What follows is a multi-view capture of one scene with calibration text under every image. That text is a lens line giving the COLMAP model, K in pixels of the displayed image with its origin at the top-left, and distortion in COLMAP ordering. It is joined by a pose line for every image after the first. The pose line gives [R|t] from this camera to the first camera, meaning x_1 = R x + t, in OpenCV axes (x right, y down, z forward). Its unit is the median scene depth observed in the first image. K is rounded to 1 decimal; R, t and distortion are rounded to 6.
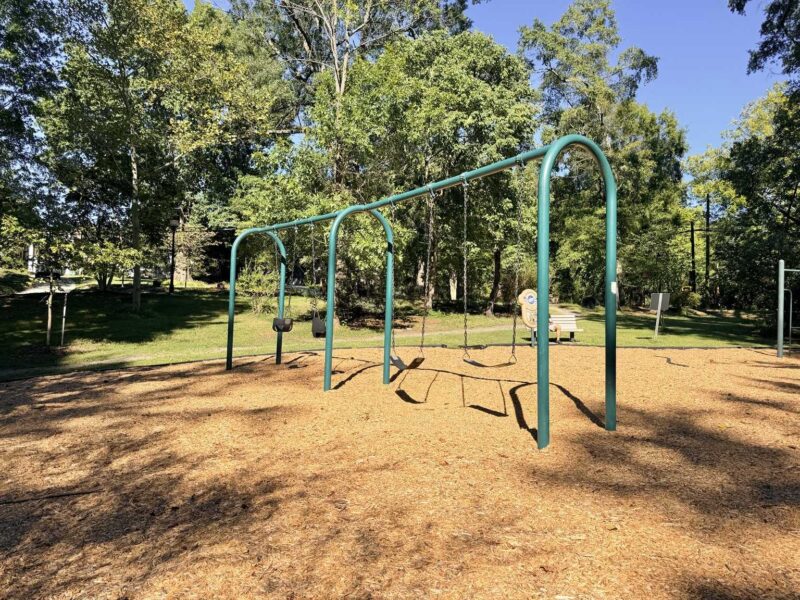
lens RADIAL K [[557.3, 0, 400.0], [0, 557.3, 300.0], [0, 0, 1]] dist [-0.002834, -0.005370]
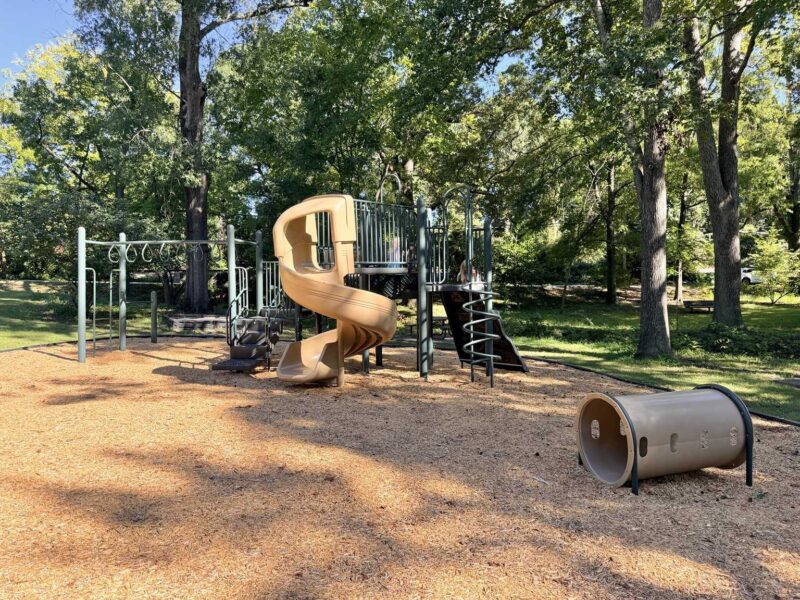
lens RADIAL K [[557.3, 0, 400.0], [0, 557.3, 300.0], [0, 0, 1]] dist [-0.002834, -0.005370]
pose [[0.423976, -0.048292, 0.904385, 0.080836], [-0.010605, 0.998244, 0.058276, -0.009825], [-0.905611, -0.034299, 0.422720, 0.125763]]
